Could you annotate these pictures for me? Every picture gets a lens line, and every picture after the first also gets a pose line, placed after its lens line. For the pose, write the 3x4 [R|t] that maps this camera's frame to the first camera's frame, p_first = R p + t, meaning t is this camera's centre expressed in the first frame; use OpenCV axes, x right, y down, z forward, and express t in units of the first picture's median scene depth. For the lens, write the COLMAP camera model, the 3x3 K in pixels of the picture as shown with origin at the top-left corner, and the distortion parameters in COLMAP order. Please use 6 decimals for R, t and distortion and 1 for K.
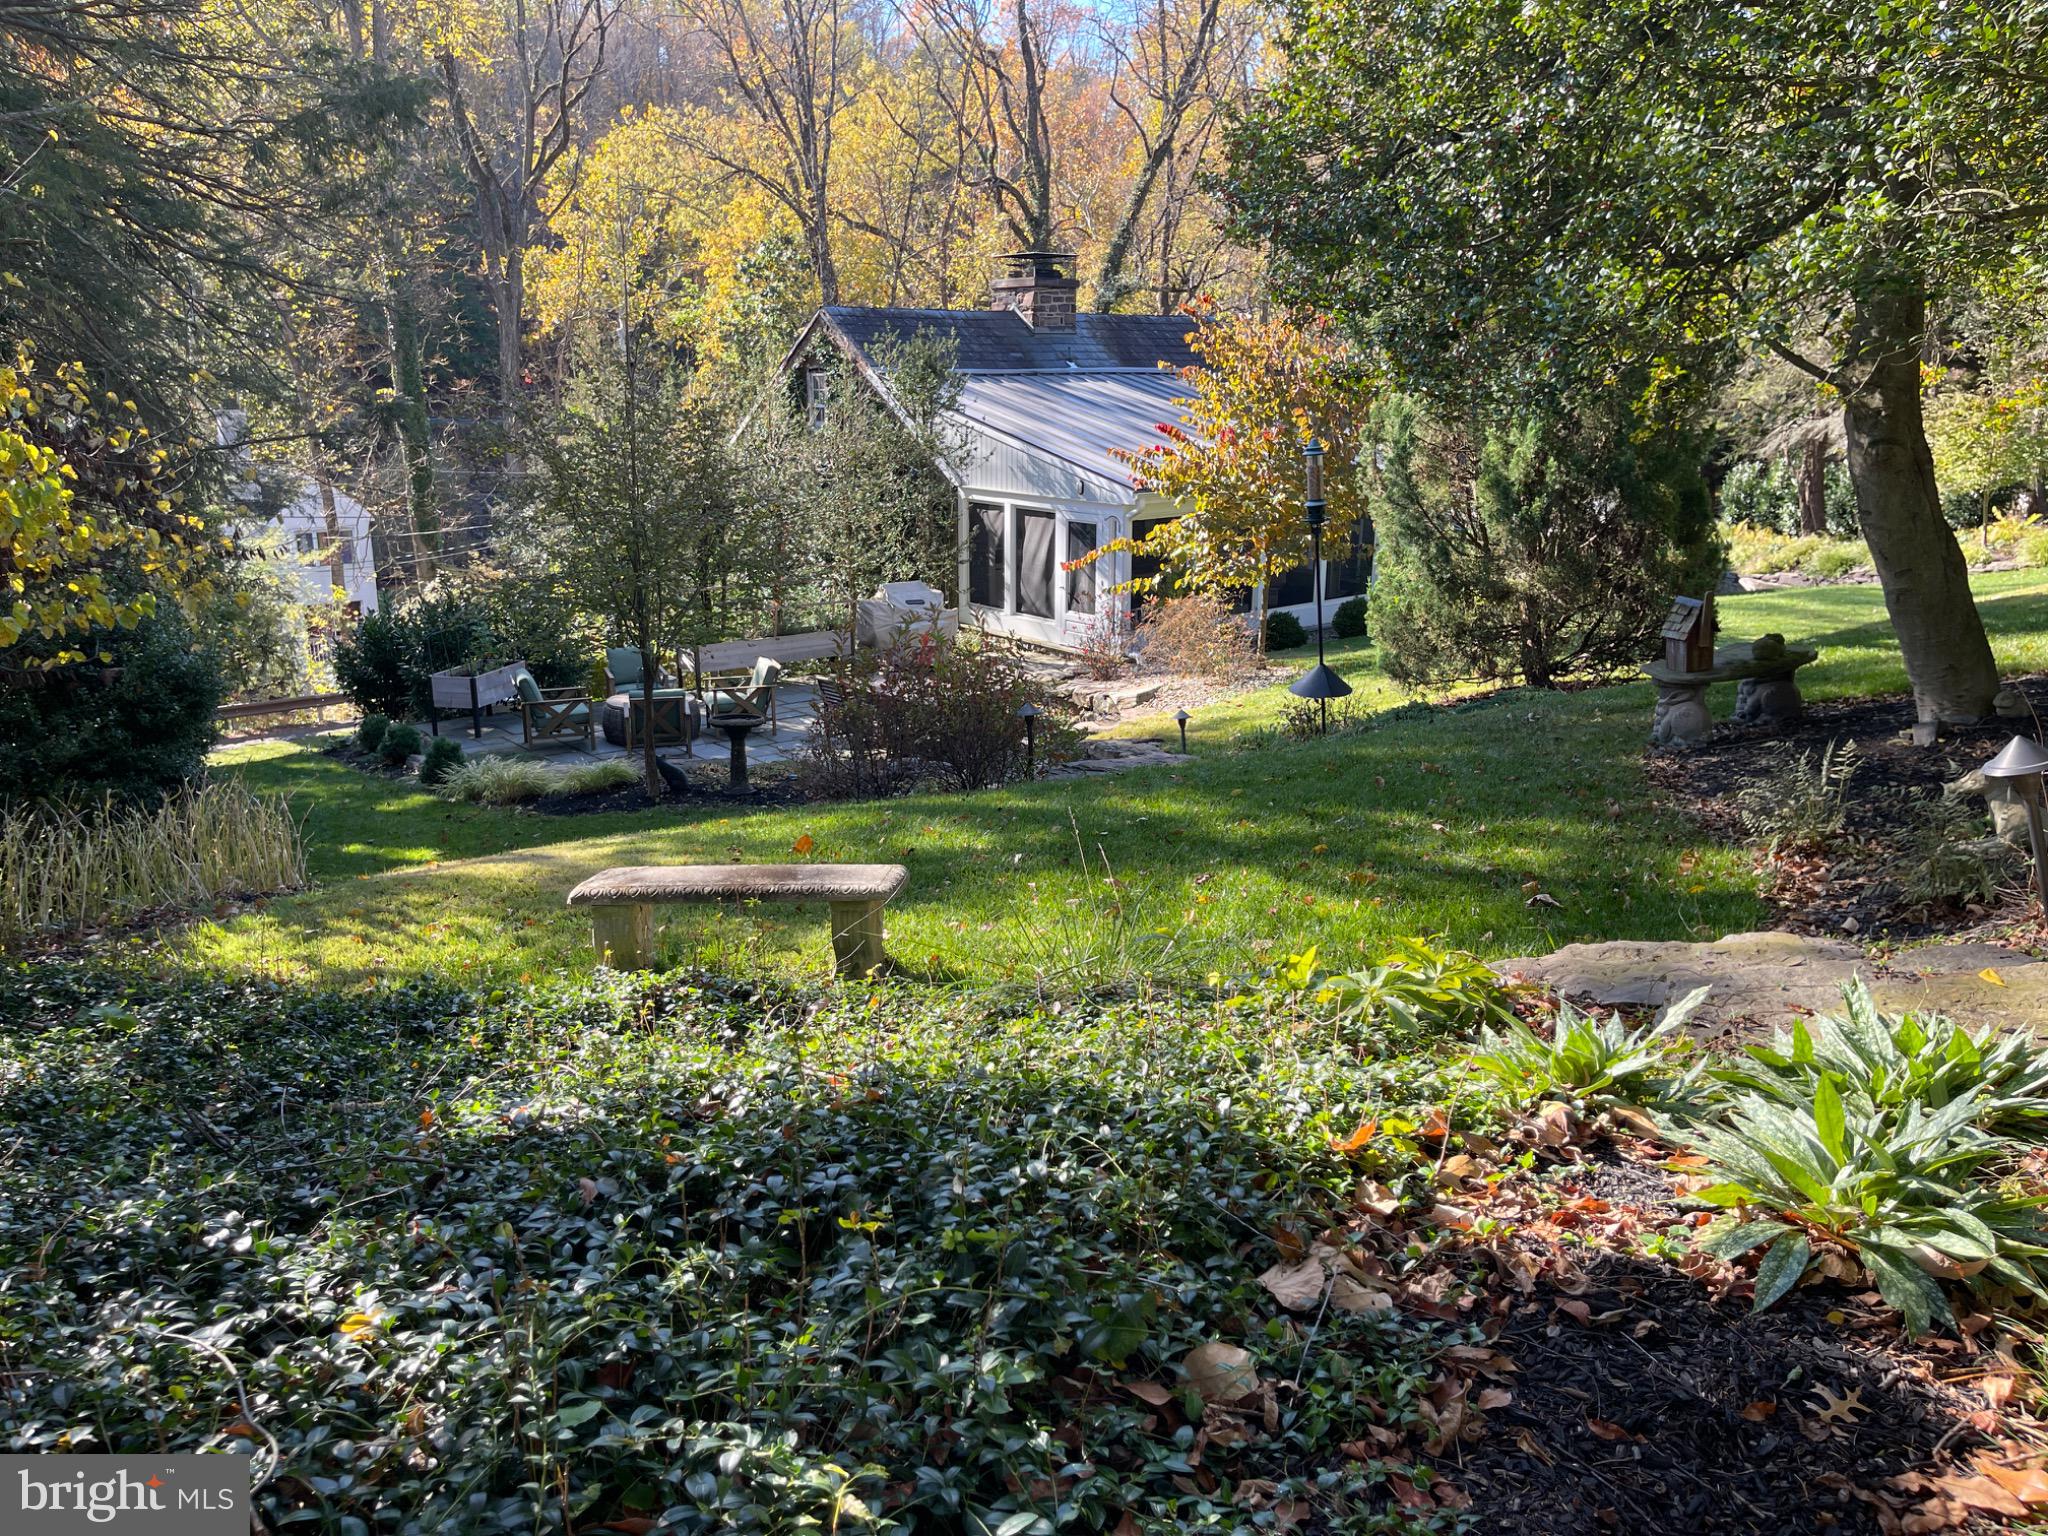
lens RADIAL K [[1602.5, 0, 1024.0], [0, 1602.5, 768.0], [0, 0, 1]] dist [0.073711, -0.123646]
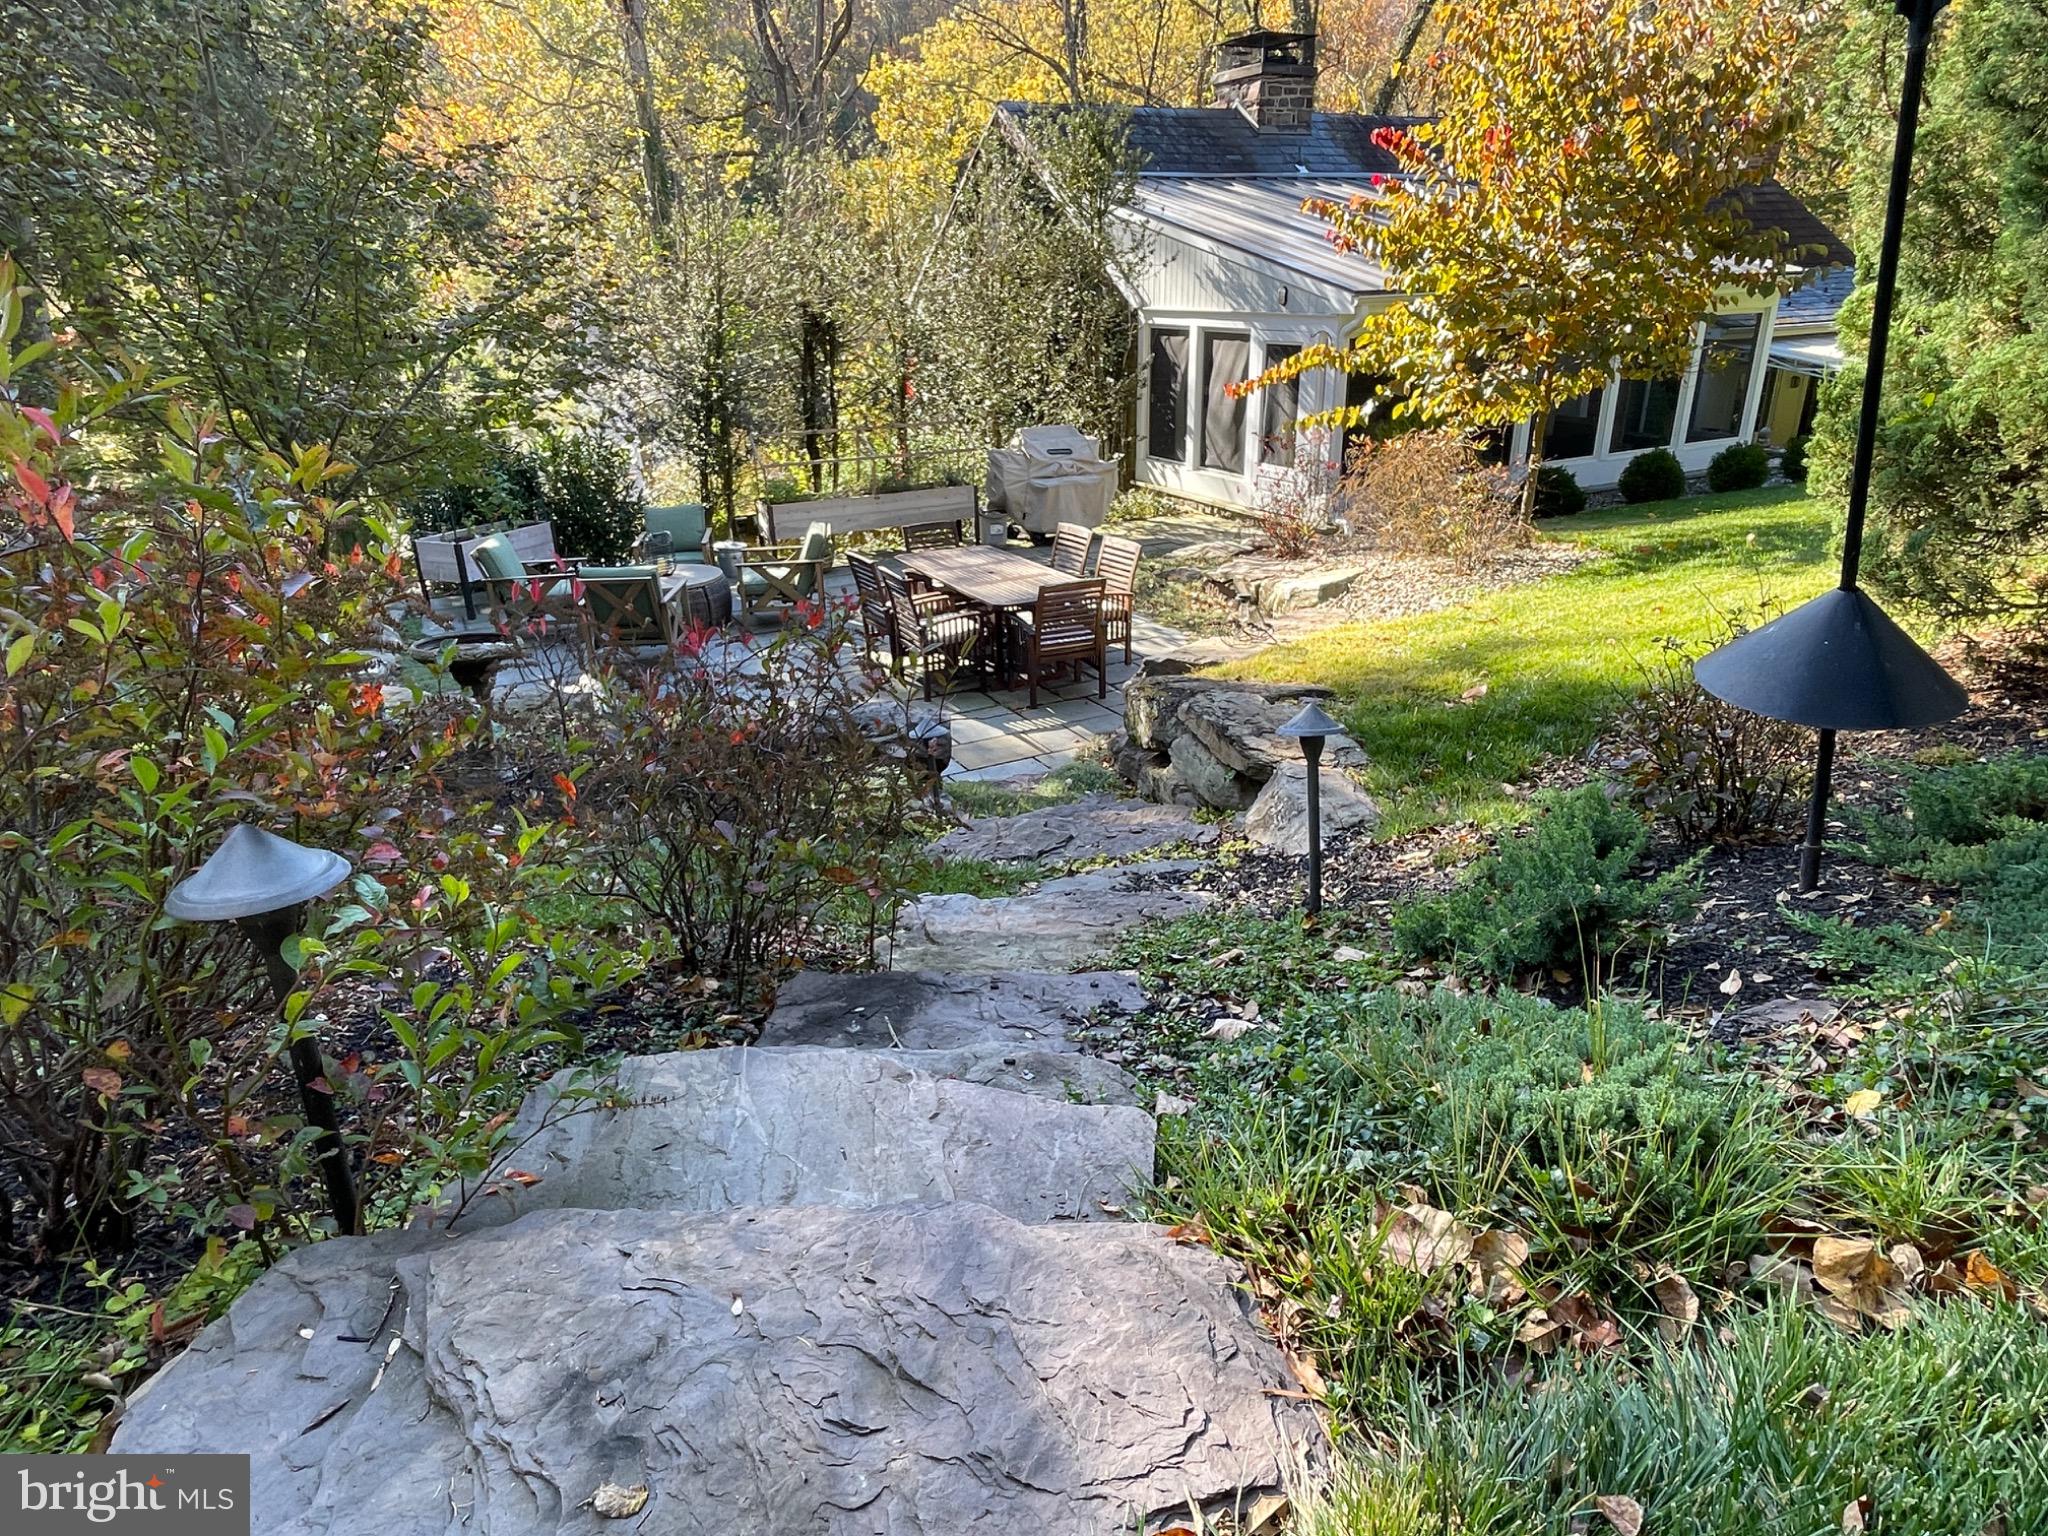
lens RADIAL K [[1246.4, 0, 1024.0], [0, 1246.4, 768.0], [0, 0, 1]] dist [0.001512, -0.000353]
pose [[0.977167, 0.052118, -0.205981, 0.055548], [-0.025400, 0.991151, 0.130290, -0.032351], [0.210948, -0.122083, 0.969844, 0.436408]]
